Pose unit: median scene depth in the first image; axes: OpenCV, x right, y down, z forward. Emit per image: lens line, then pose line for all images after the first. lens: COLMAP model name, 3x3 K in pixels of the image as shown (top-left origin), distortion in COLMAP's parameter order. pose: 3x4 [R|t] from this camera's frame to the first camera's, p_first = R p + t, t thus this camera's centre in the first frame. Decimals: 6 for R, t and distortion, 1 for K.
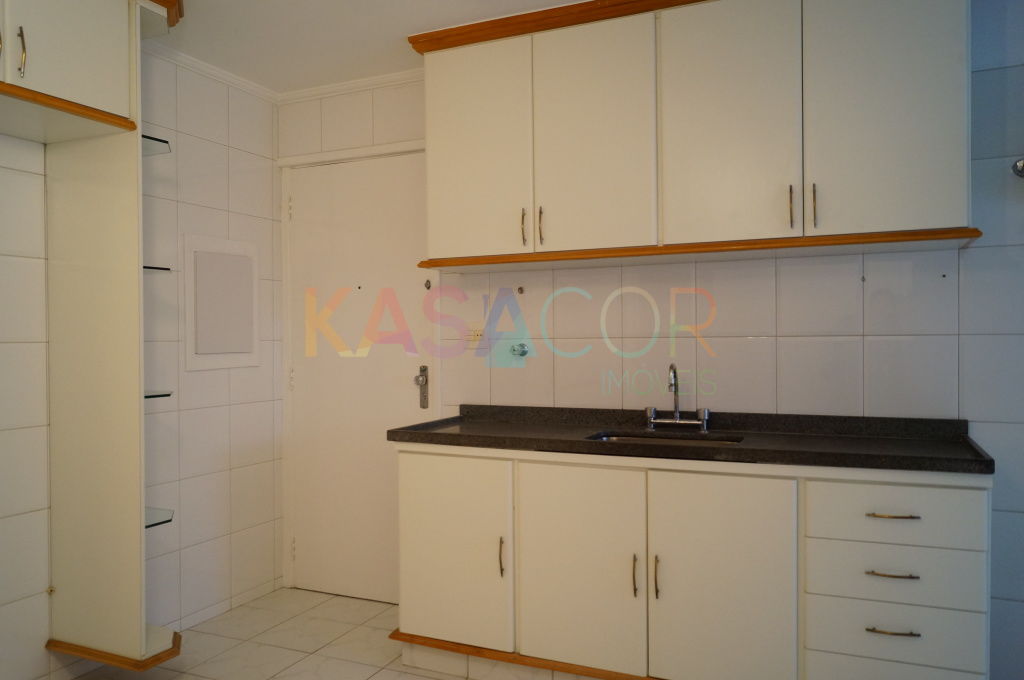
lens RADIAL K [[789.9, 0, 513.5], [0, 789.9, 333.5], [0, 0, 1]] dist [-0.009570, 0.023756]
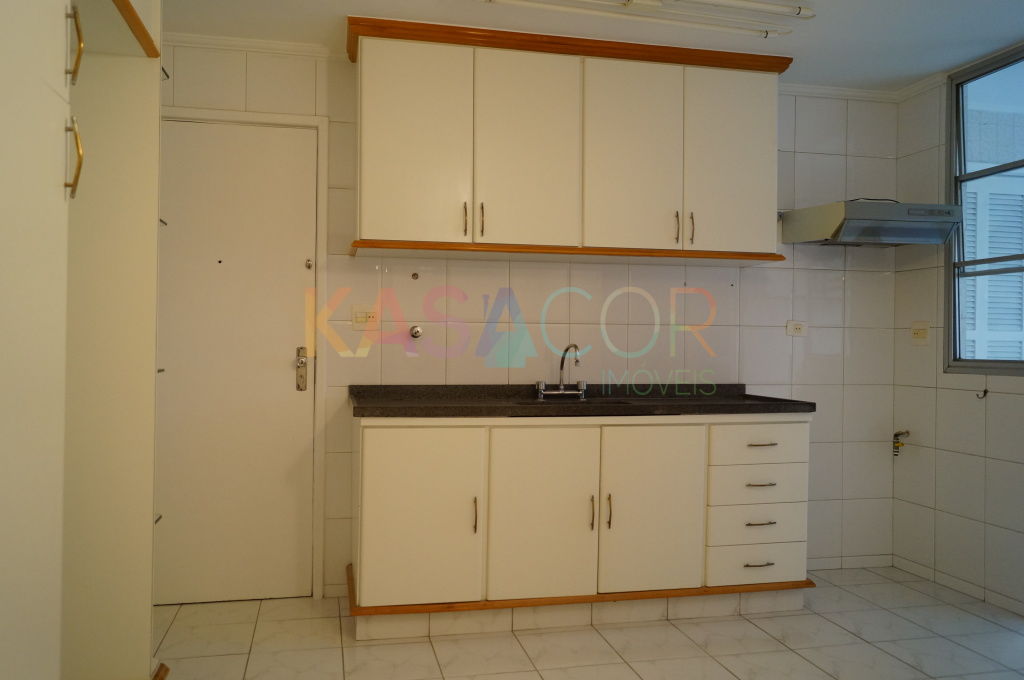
lens RADIAL K [[789.9, 0, 511.4], [0, 789.9, 335.0], [0, 0, 1]] dist [-0.009570, 0.023756]
pose [[0.796484, 0.021410, 0.604280, -0.599228], [-0.017748, 0.999770, -0.012029, 0.039426], [-0.604399, -0.001144, 0.796681, 0.079988]]
